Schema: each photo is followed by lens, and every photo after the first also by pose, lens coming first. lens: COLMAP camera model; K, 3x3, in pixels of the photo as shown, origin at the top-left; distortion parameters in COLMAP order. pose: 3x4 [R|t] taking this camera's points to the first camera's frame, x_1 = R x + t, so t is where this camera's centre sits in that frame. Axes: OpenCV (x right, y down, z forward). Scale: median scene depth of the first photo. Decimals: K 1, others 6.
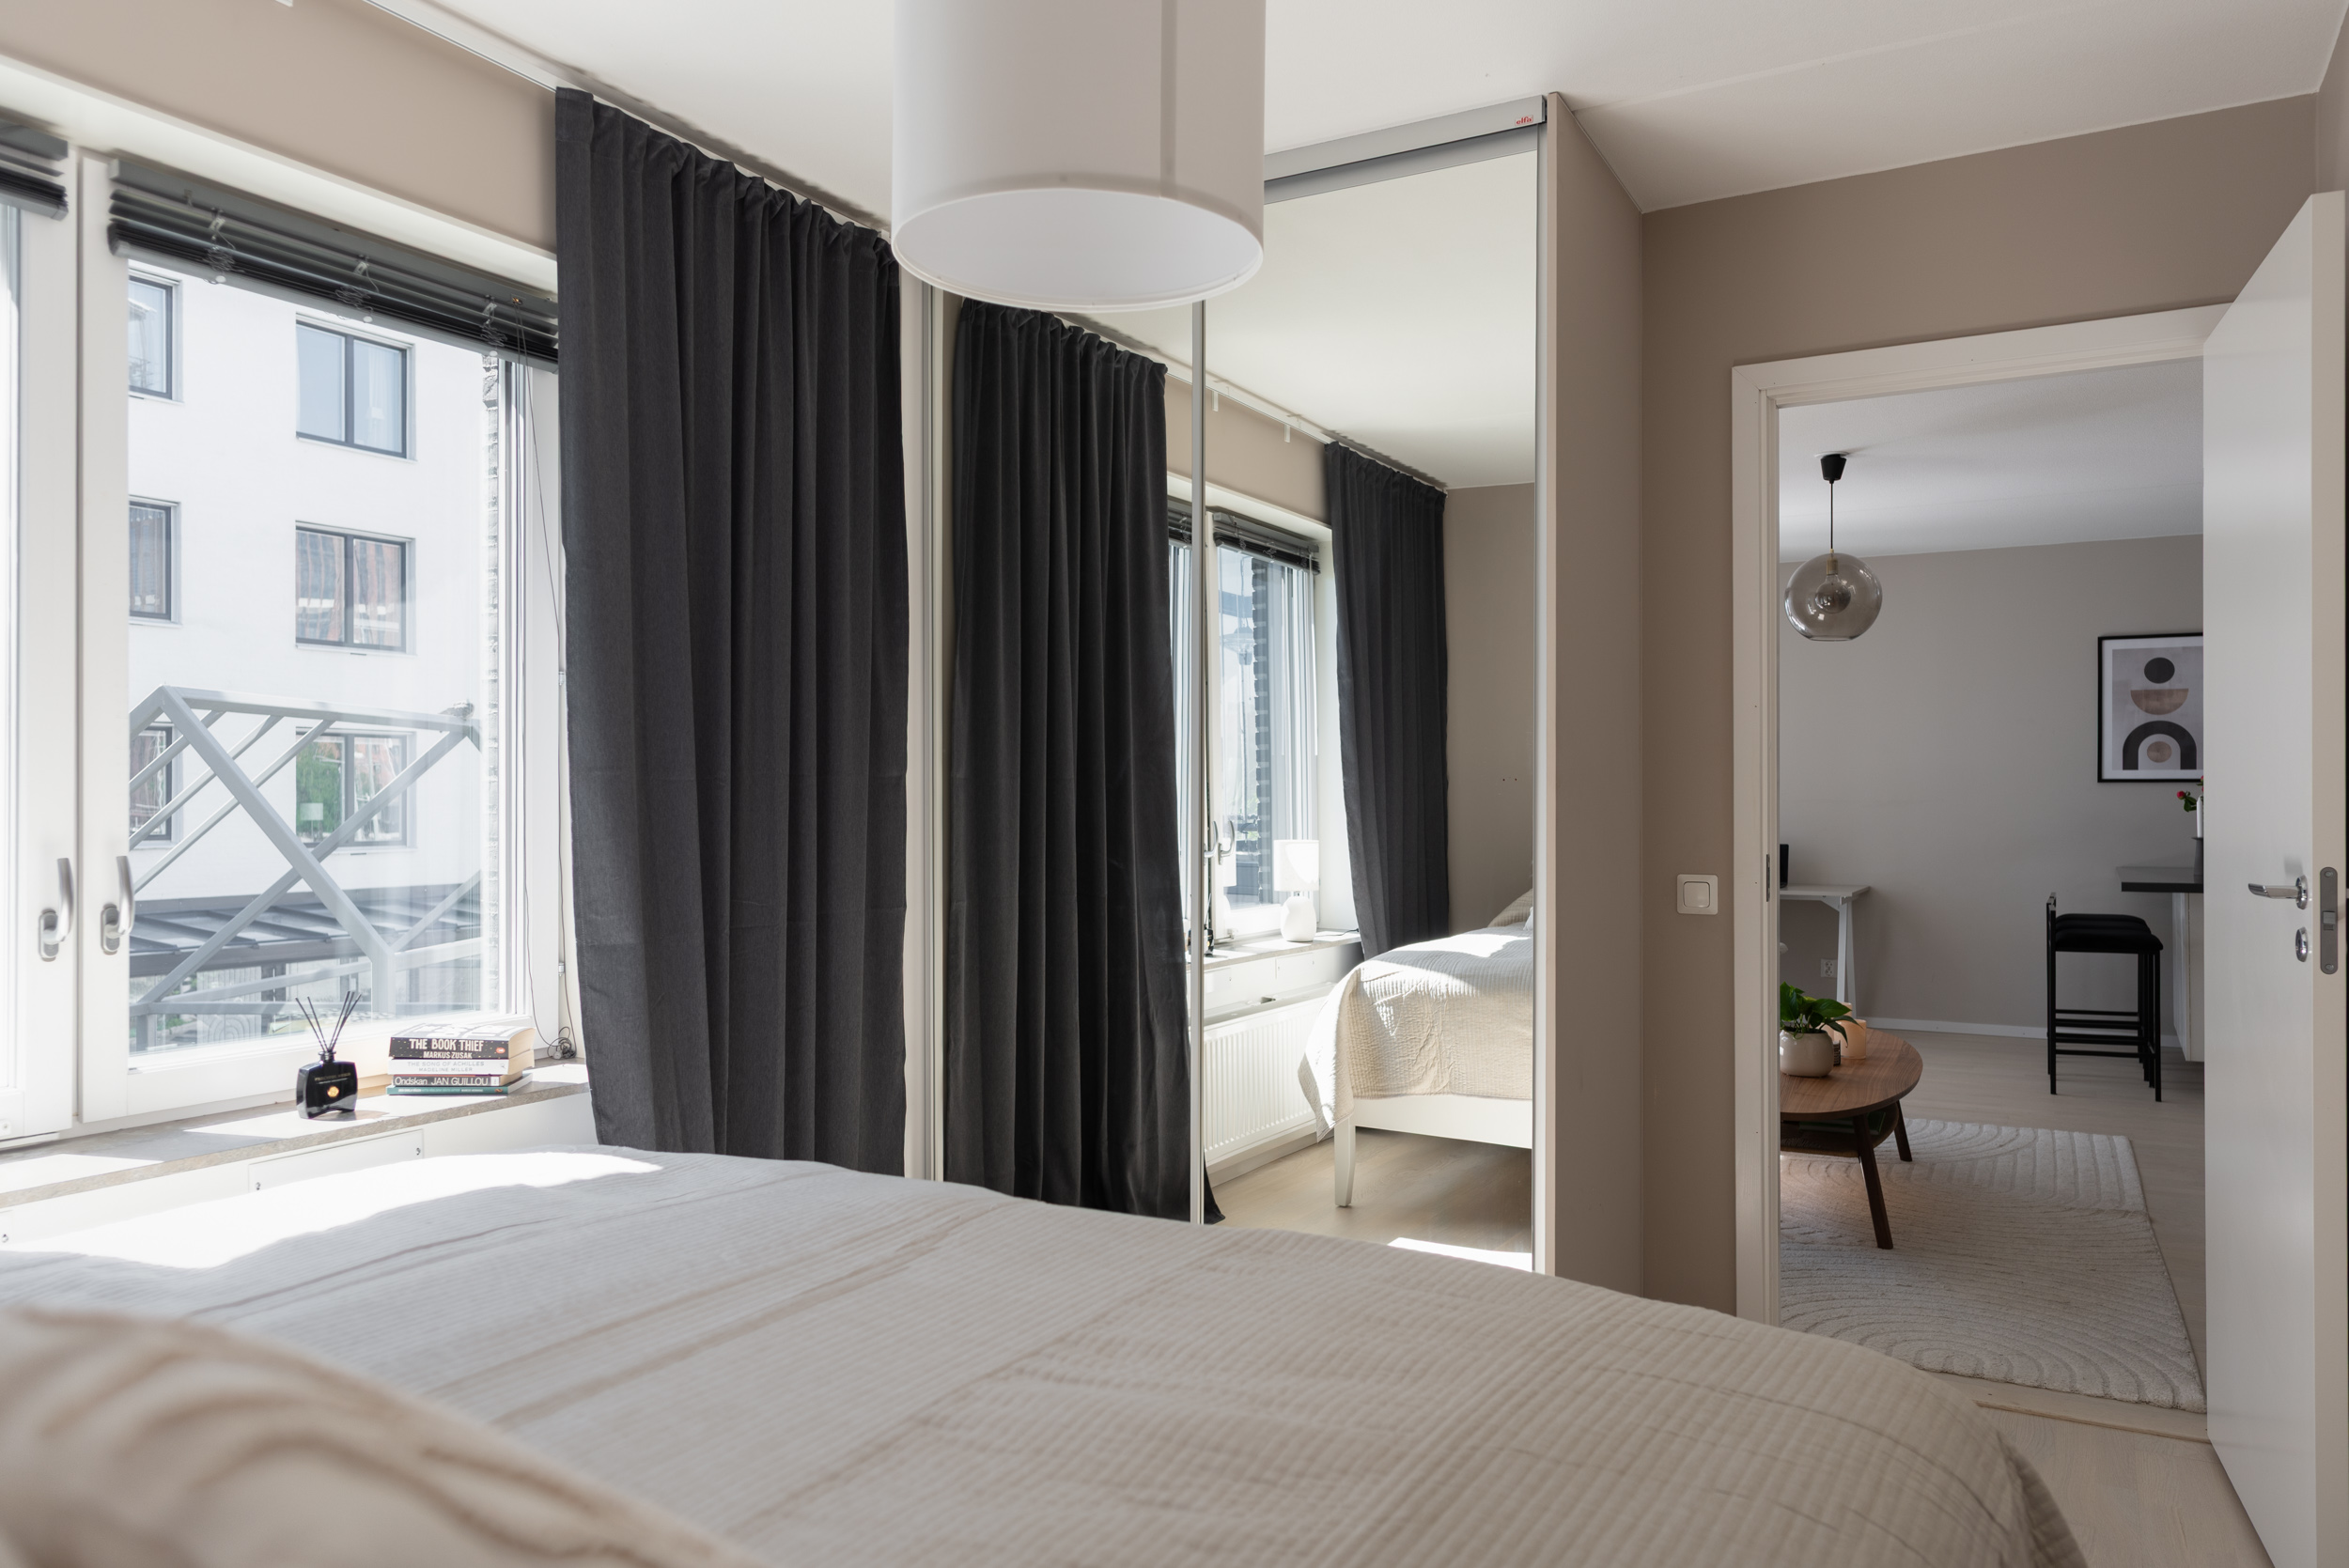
lens RADIAL K [[1604.2, 0, 1161.8], [0, 1604.2, 790.9], [0, 0, 1]] dist [0.005748, -0.002807]
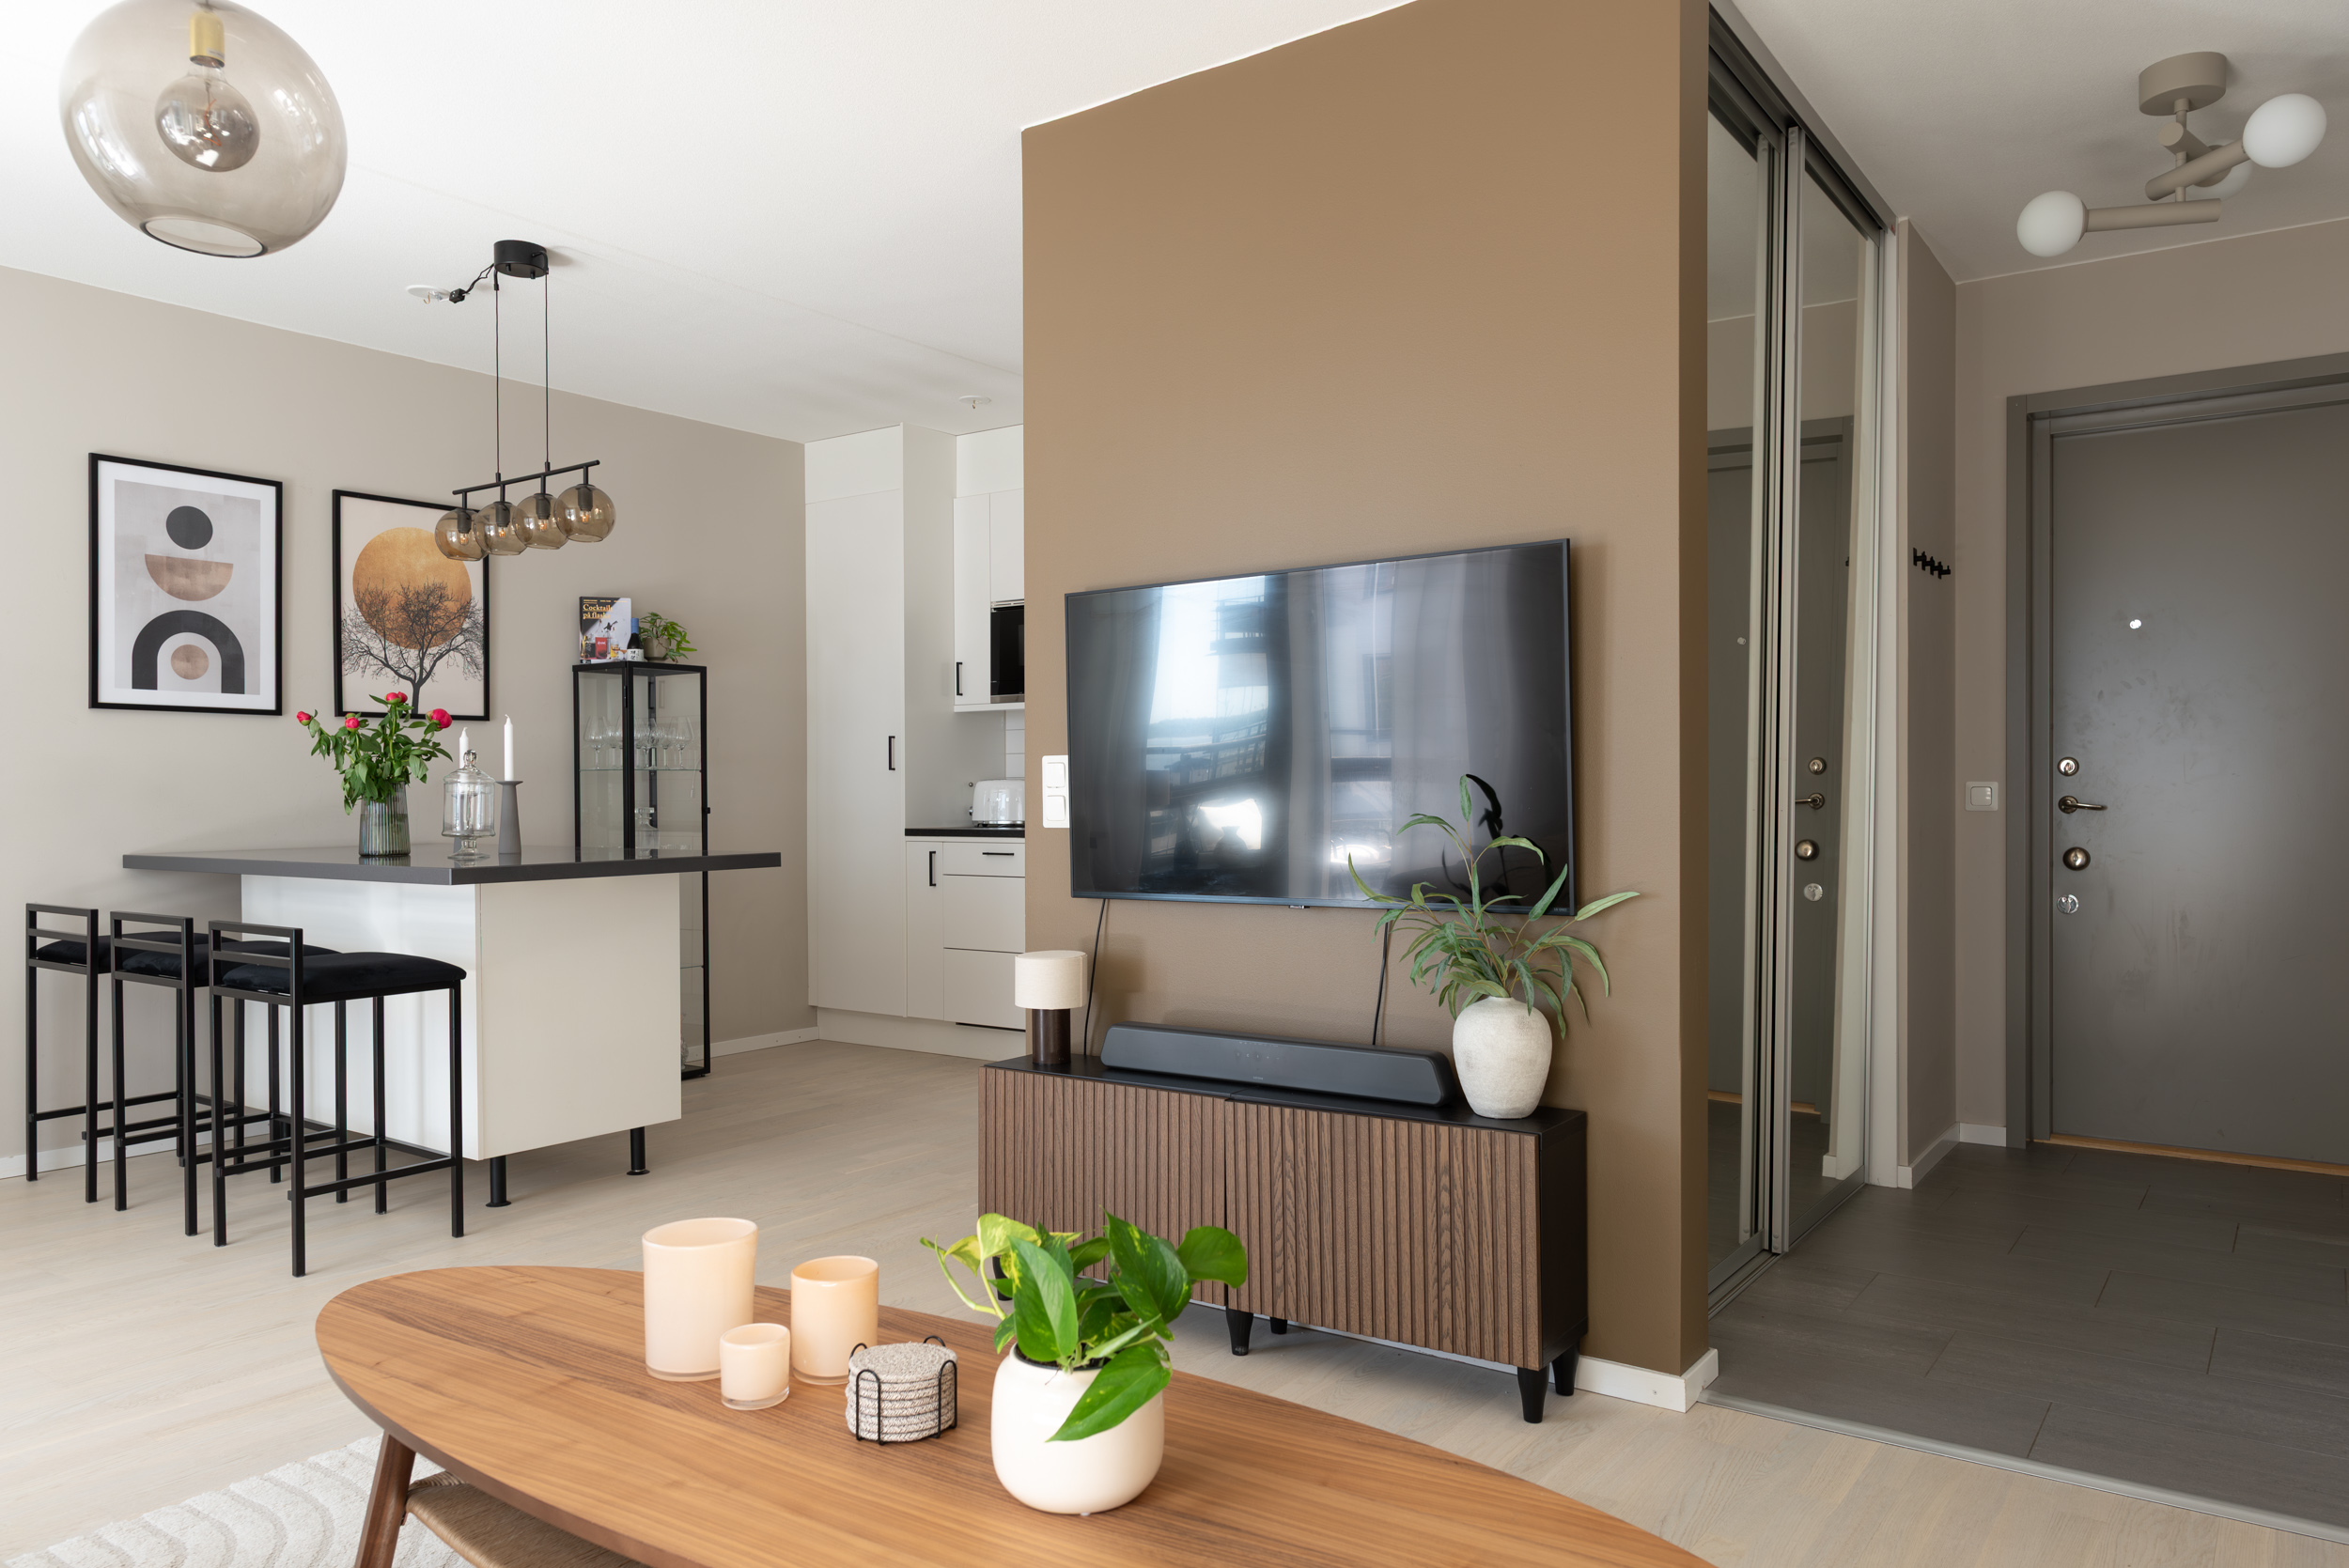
lens RADIAL K [[1588.8, 0, 1172.7], [0, 1588.8, 802.2], [0, 0, 1]] dist [0.001460, 0.000349]
pose [[0.095507, -0.006091, 0.995410, 0.059051], [0.000047, 0.999981, 0.006114, 0.024848], [-0.995429, -0.000537, 0.095506, 0.573665]]
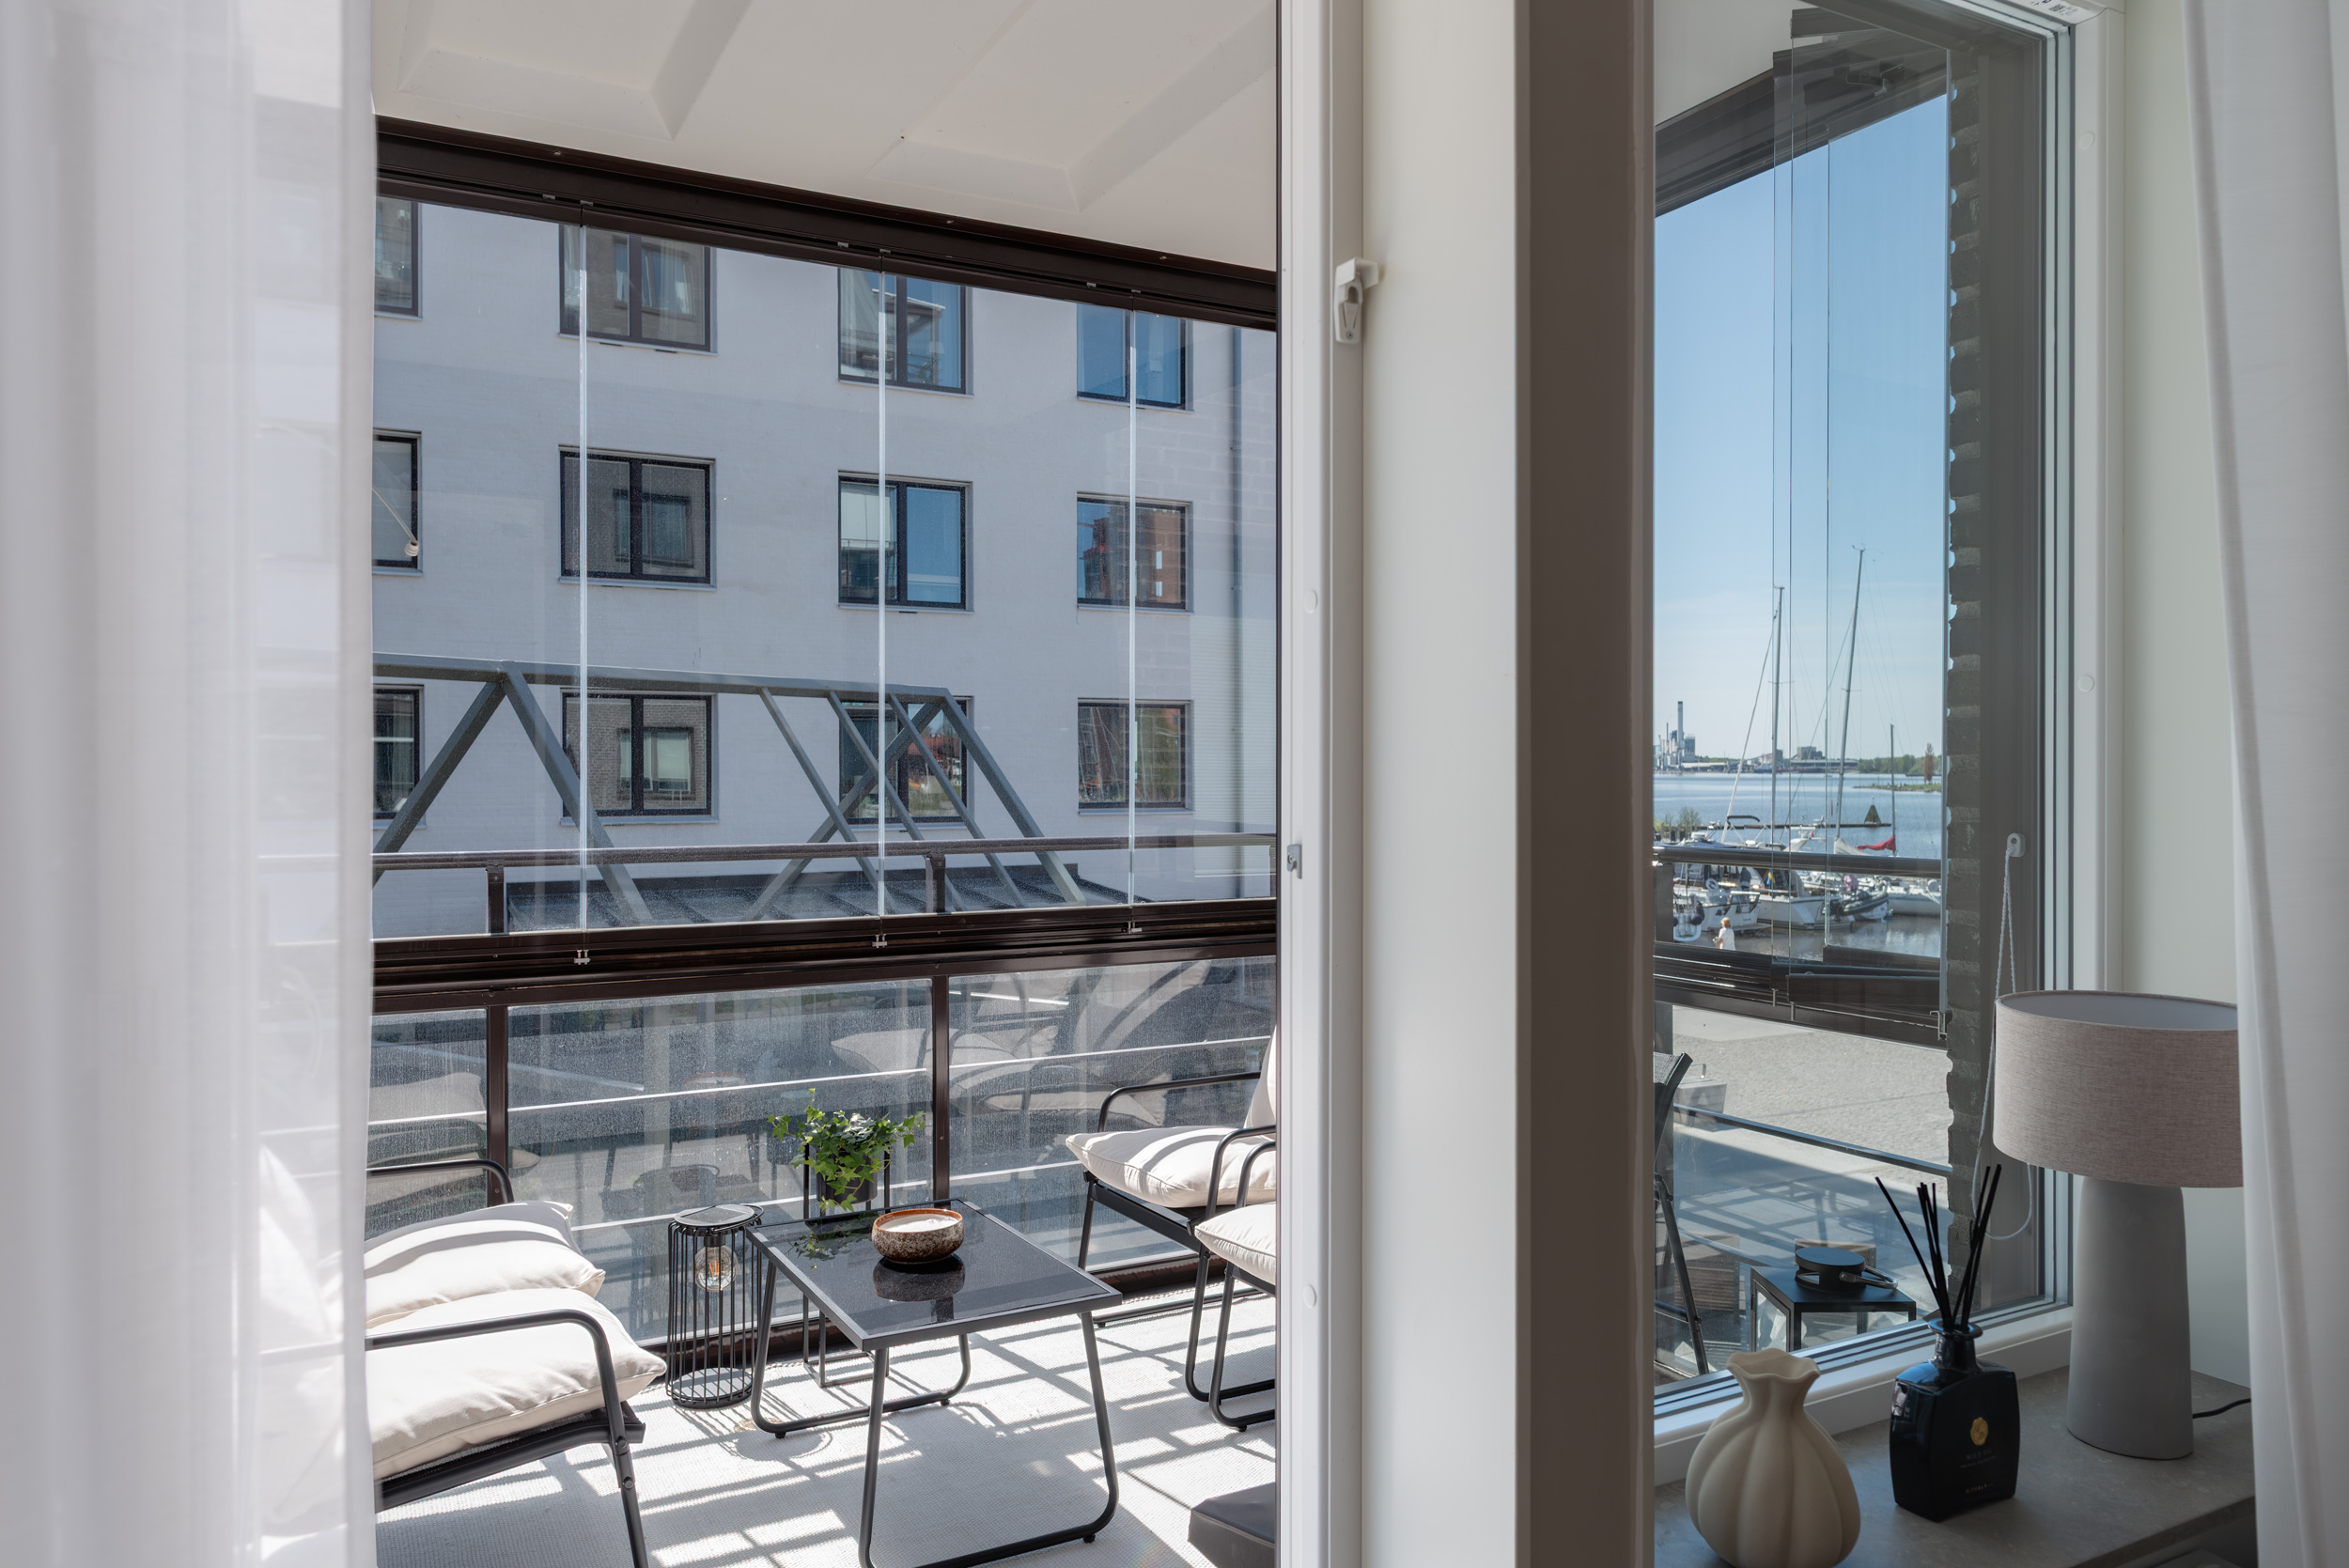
lens RADIAL K [[1604.2, 0, 1161.8], [0, 1604.2, 790.9], [0, 0, 1]] dist [0.005748, -0.002807]
pose [[0.849739, 0.007403, -0.527152, 0.280970], [0.002586, 0.999831, 0.018210, -0.001236], [0.527198, -0.016837, 0.849576, 0.858101]]
